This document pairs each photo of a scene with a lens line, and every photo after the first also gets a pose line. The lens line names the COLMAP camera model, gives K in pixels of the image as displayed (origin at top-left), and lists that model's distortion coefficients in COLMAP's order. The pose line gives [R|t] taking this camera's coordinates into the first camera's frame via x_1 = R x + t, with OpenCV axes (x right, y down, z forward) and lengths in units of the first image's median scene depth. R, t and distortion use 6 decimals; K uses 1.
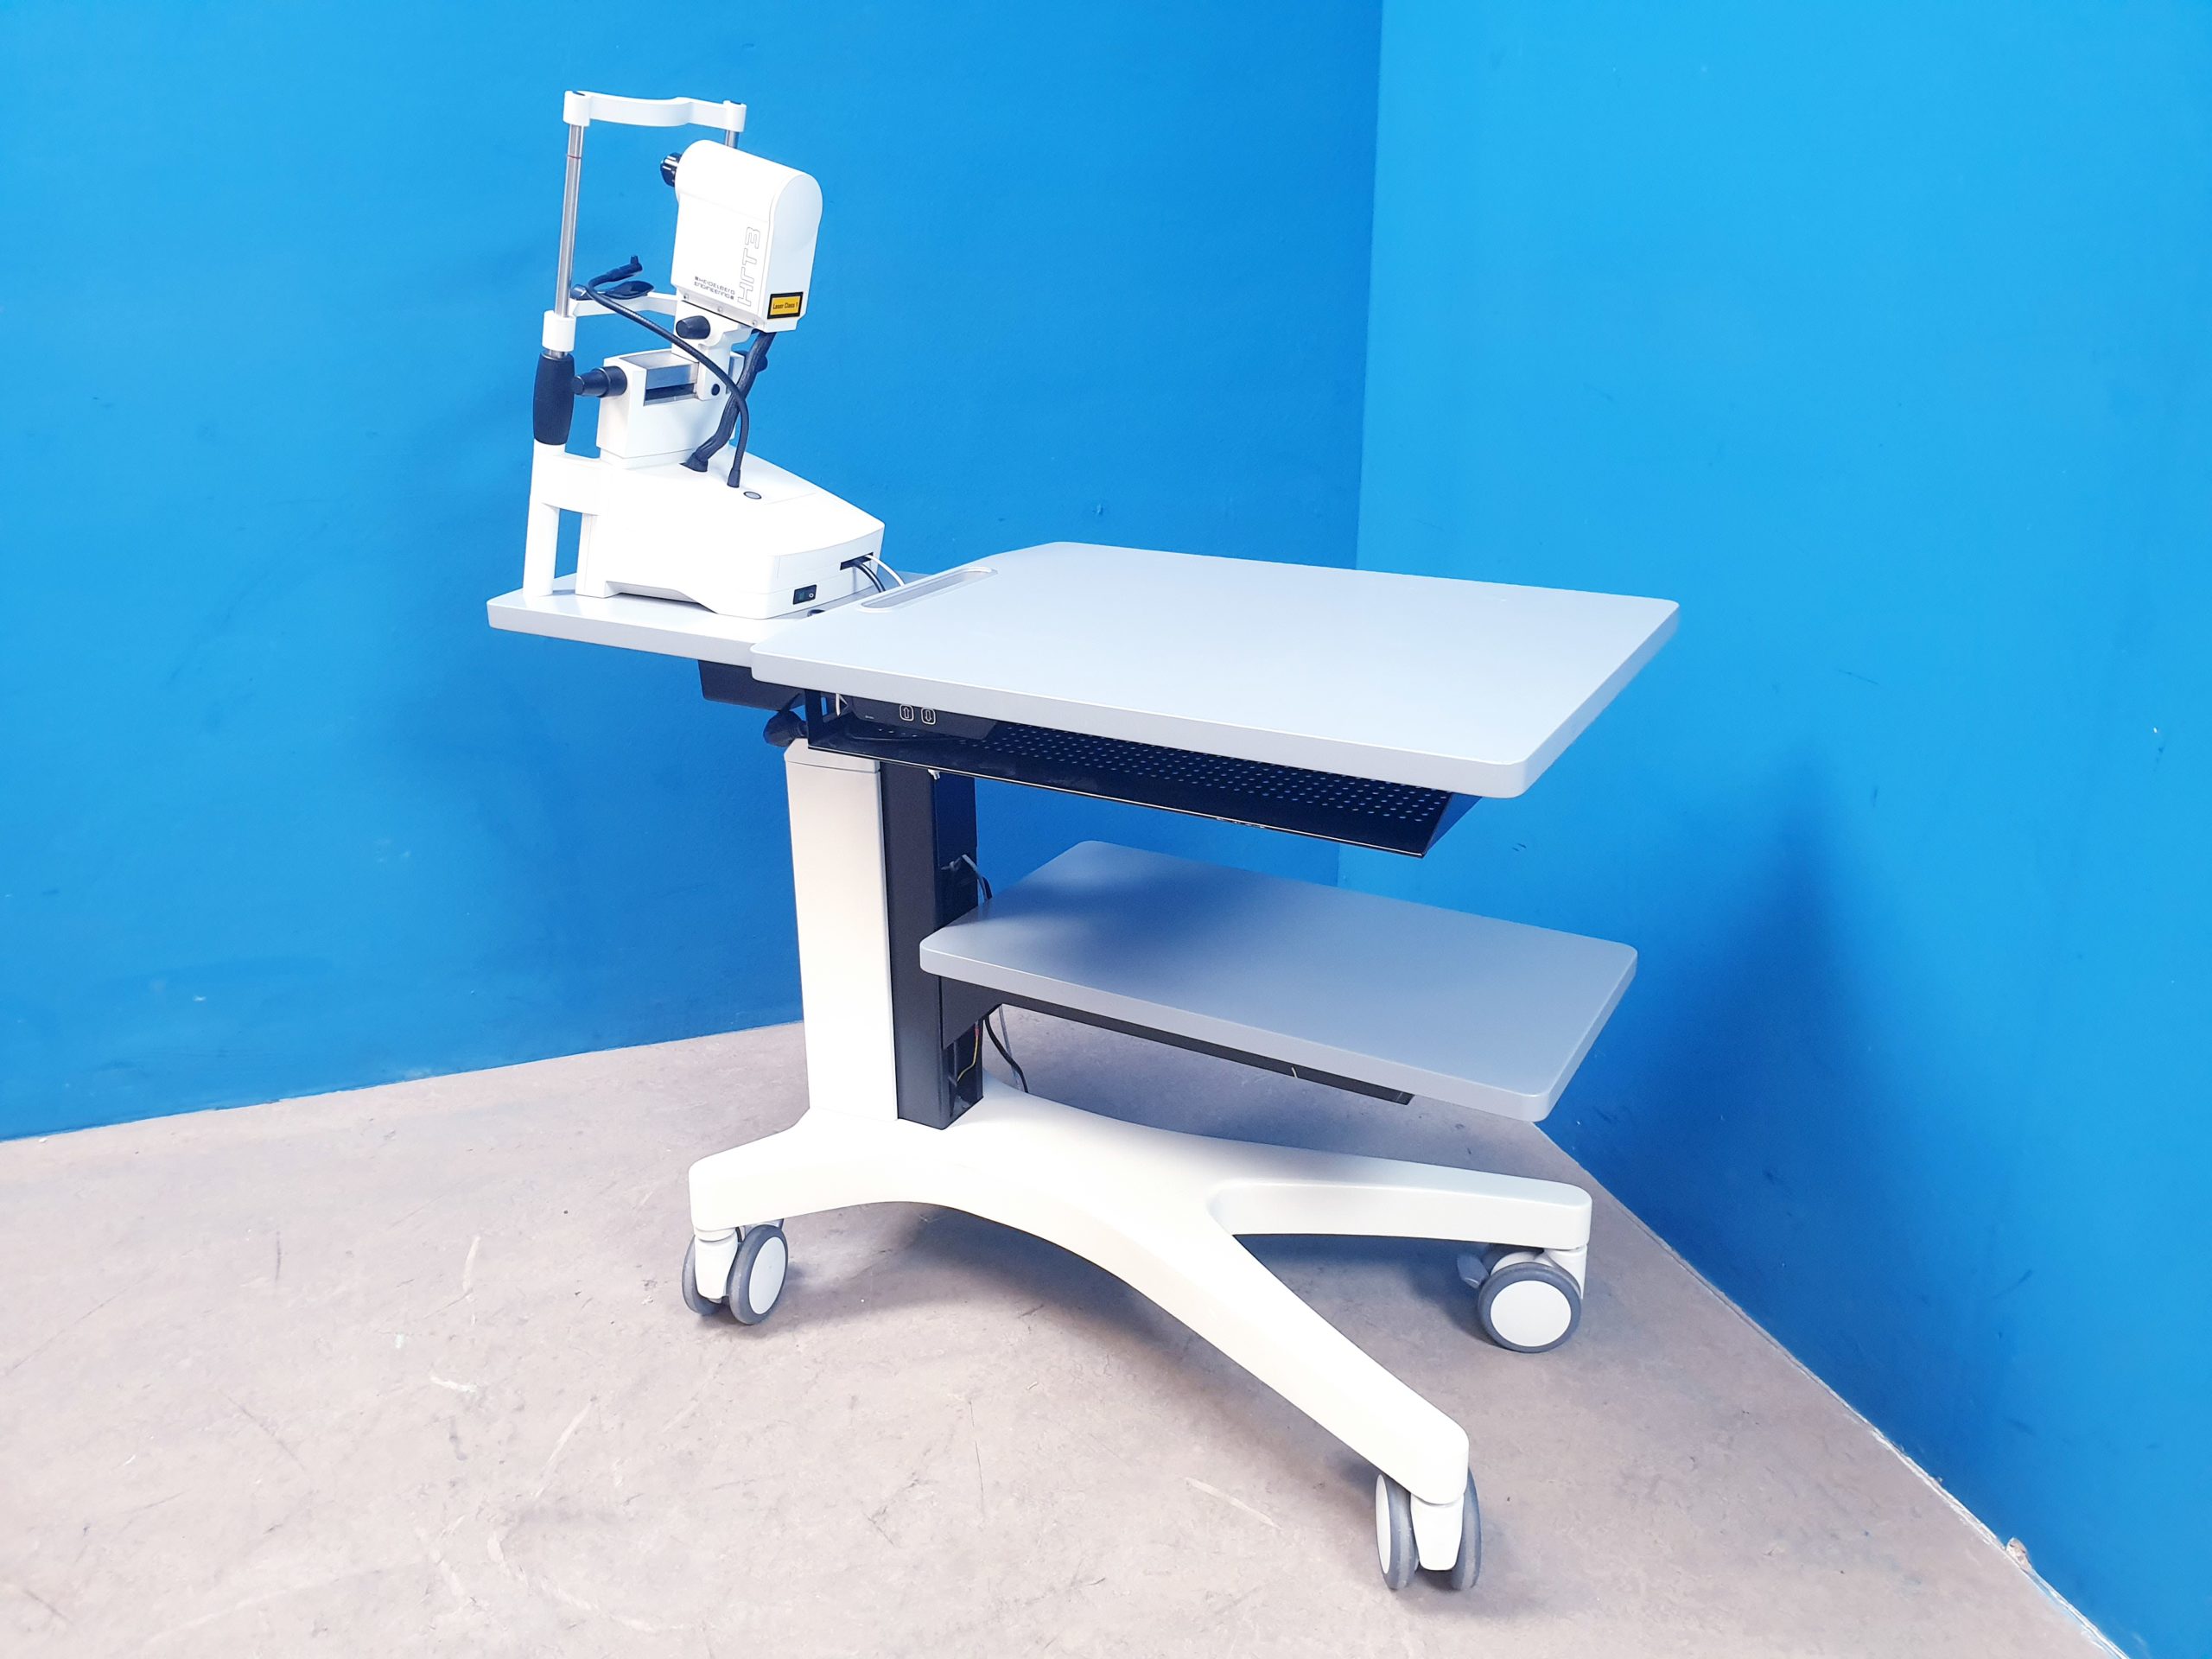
lens RADIAL K [[1737.3, 0, 1106.0], [0, 1737.3, 829.5], [0, 0, 1]] dist [-0.021770, 0.067794]
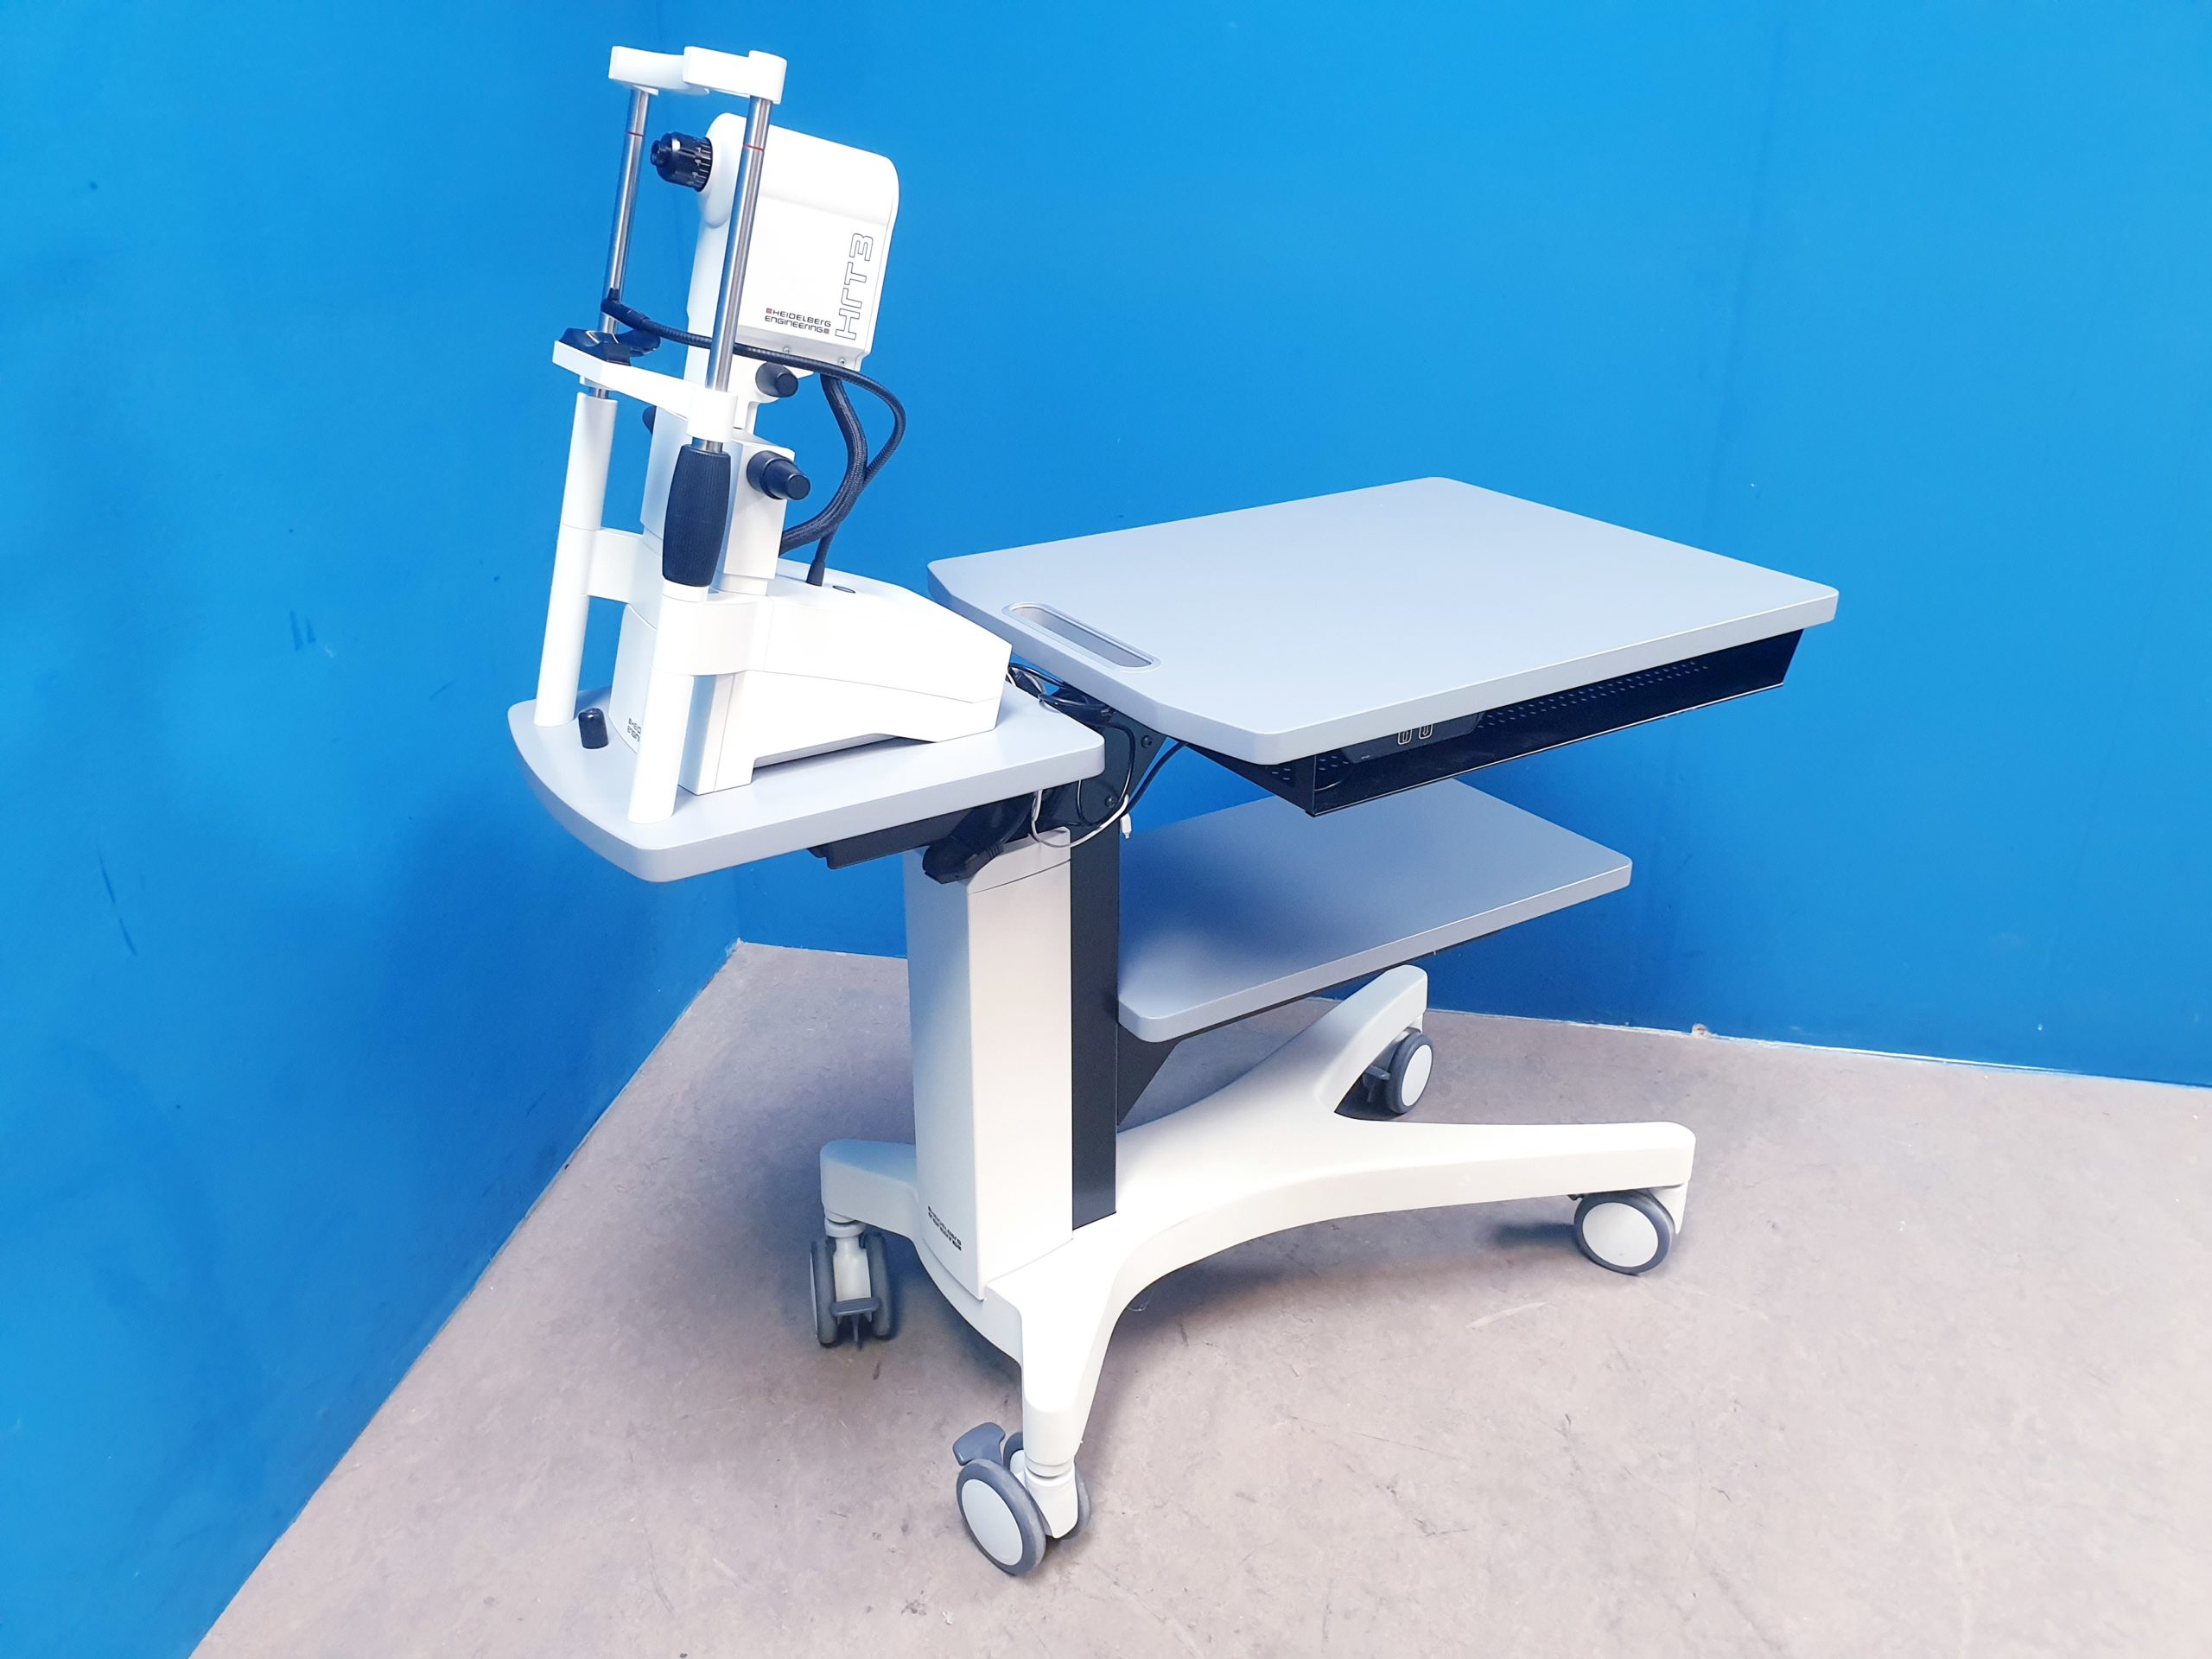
lens RADIAL K [[1736.2, 0, 1095.5], [0, 1736.2, 830.2], [0, 0, 1]] dist [-0.017823, 0.063962]
pose [[0.477920, -0.359017, 0.801686, -0.828923], [0.301643, 0.924240, 0.234078, -0.249251], [-0.824988, 0.129952, 0.550007, 0.529535]]
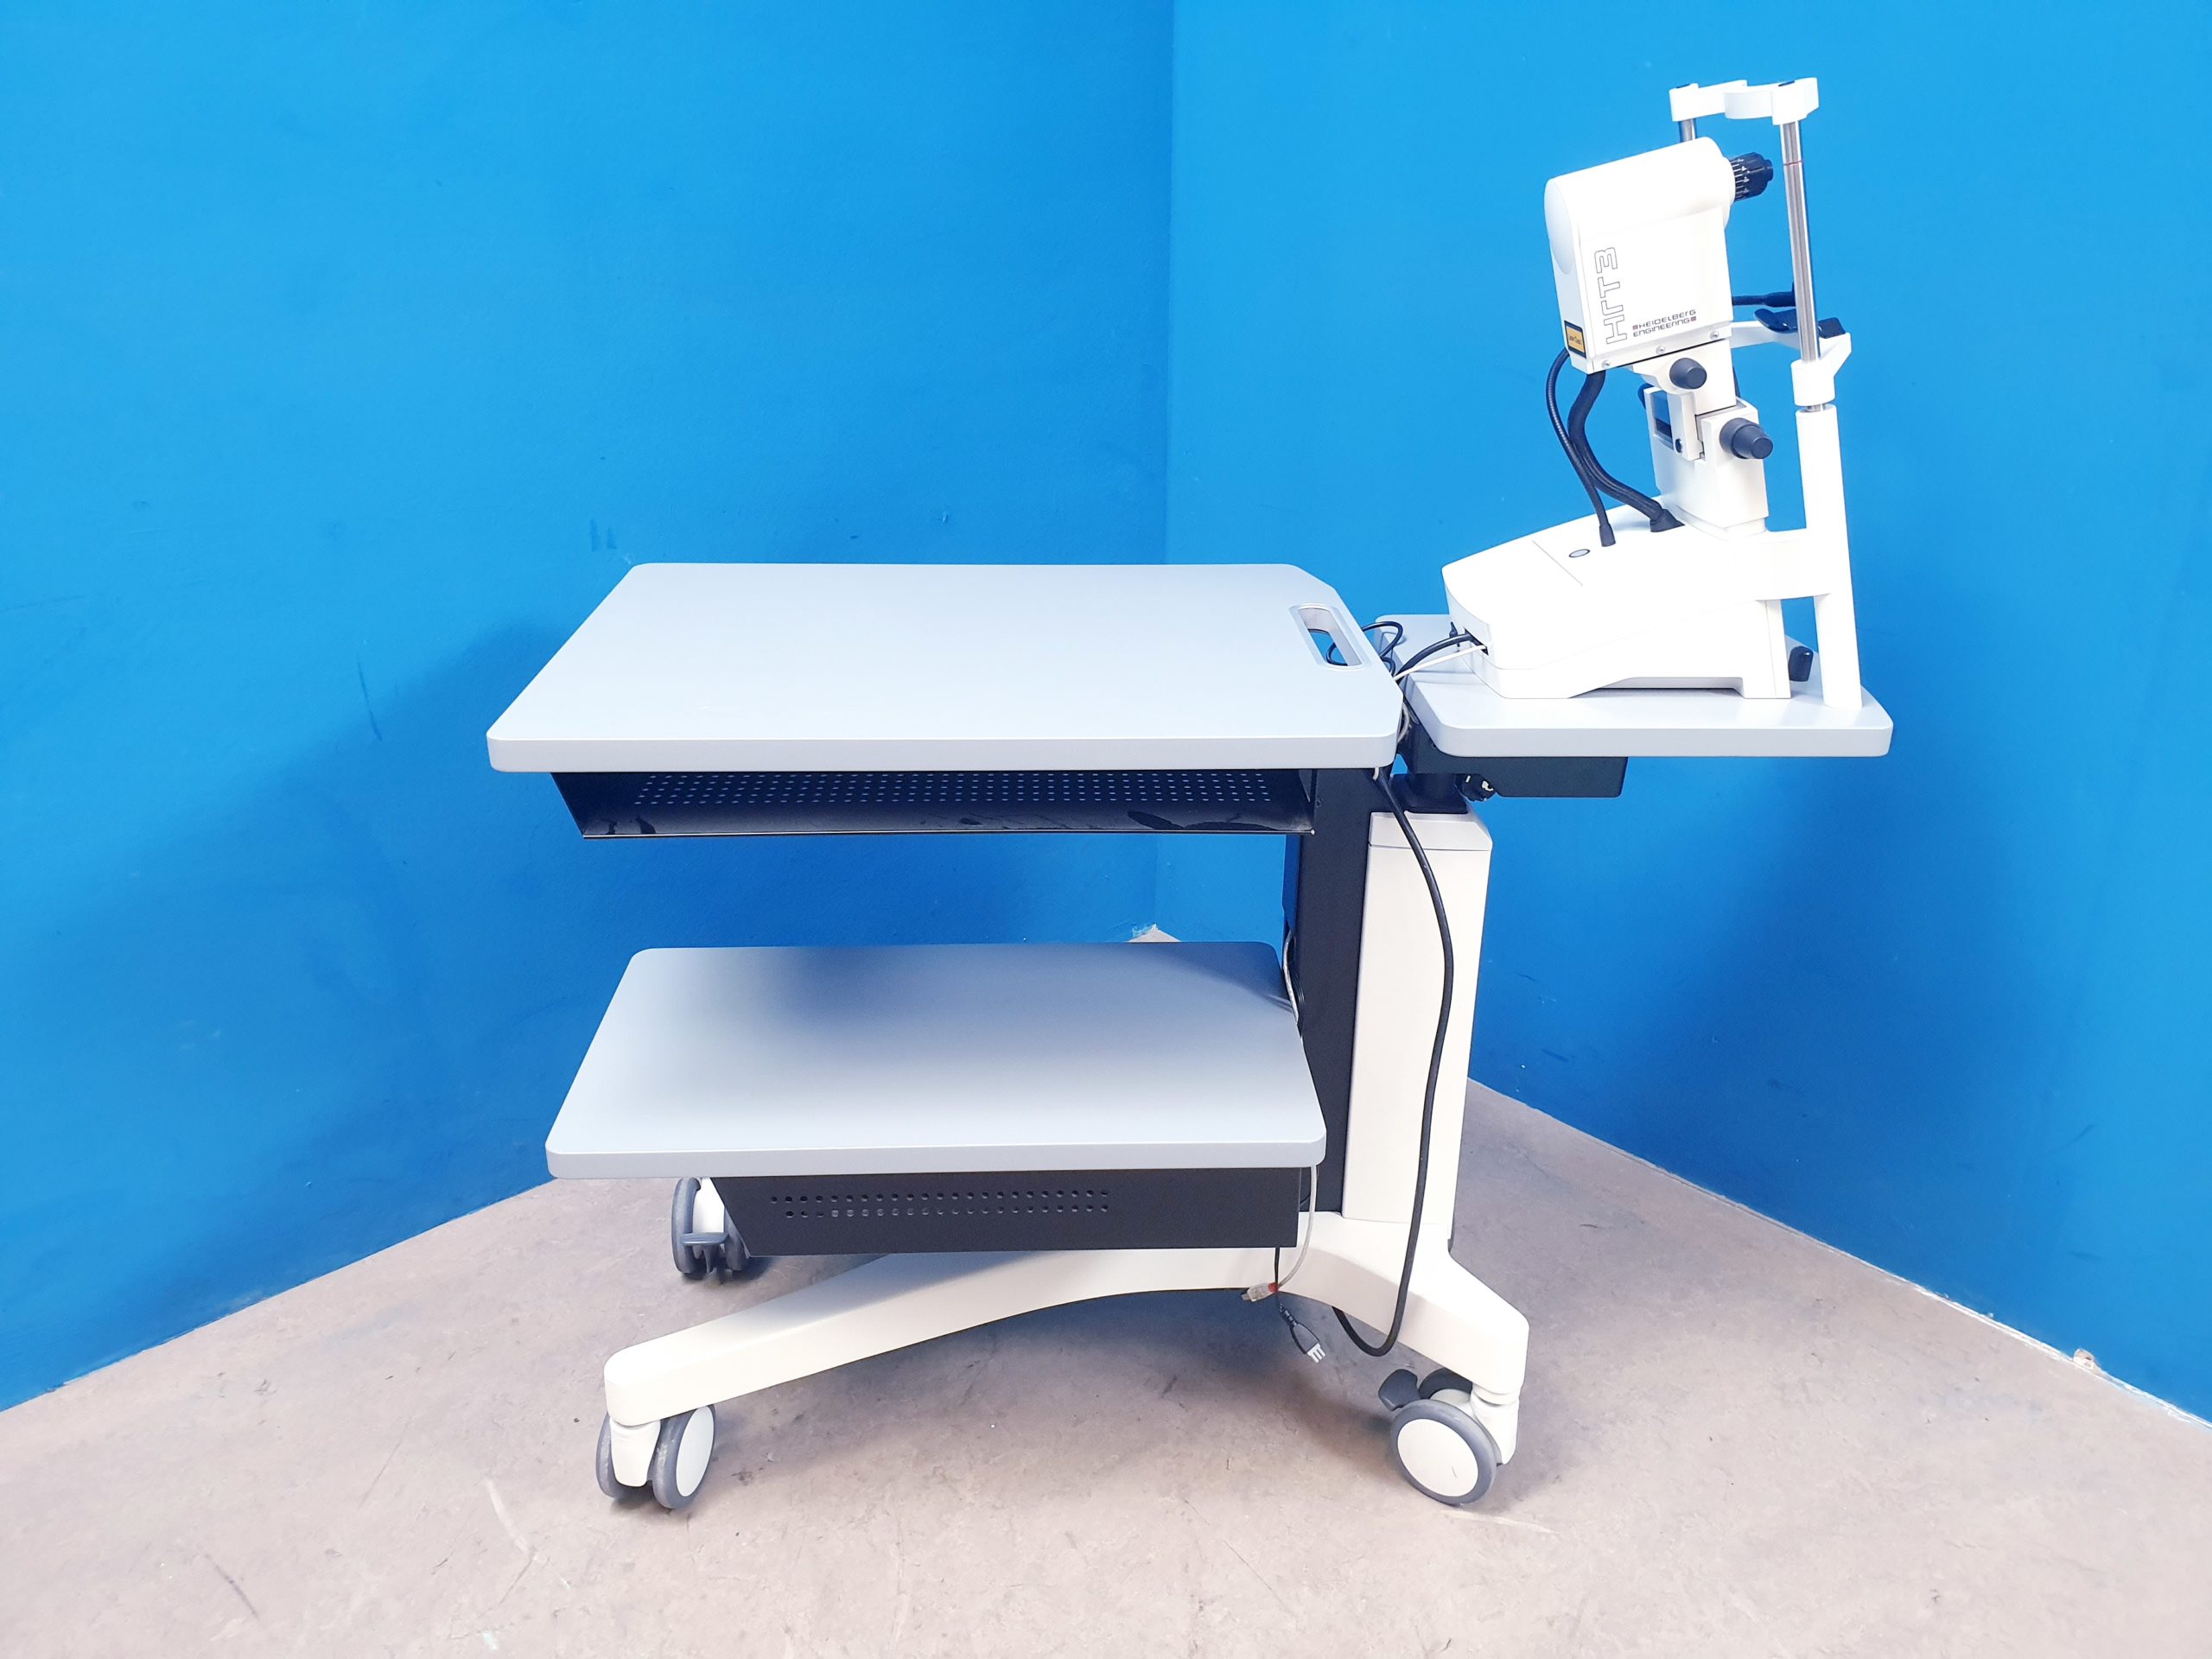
lens RADIAL K [[1741.3, 0, 1108.7], [0, 1741.3, 834.2], [0, 0, 1]] dist [-0.043007, 0.104938]
pose [[0.910584, -0.152050, 0.384340, -0.436379], [0.137279, 0.988347, 0.065759, -0.095344], [-0.389860, -0.007117, 0.920846, 0.165038]]
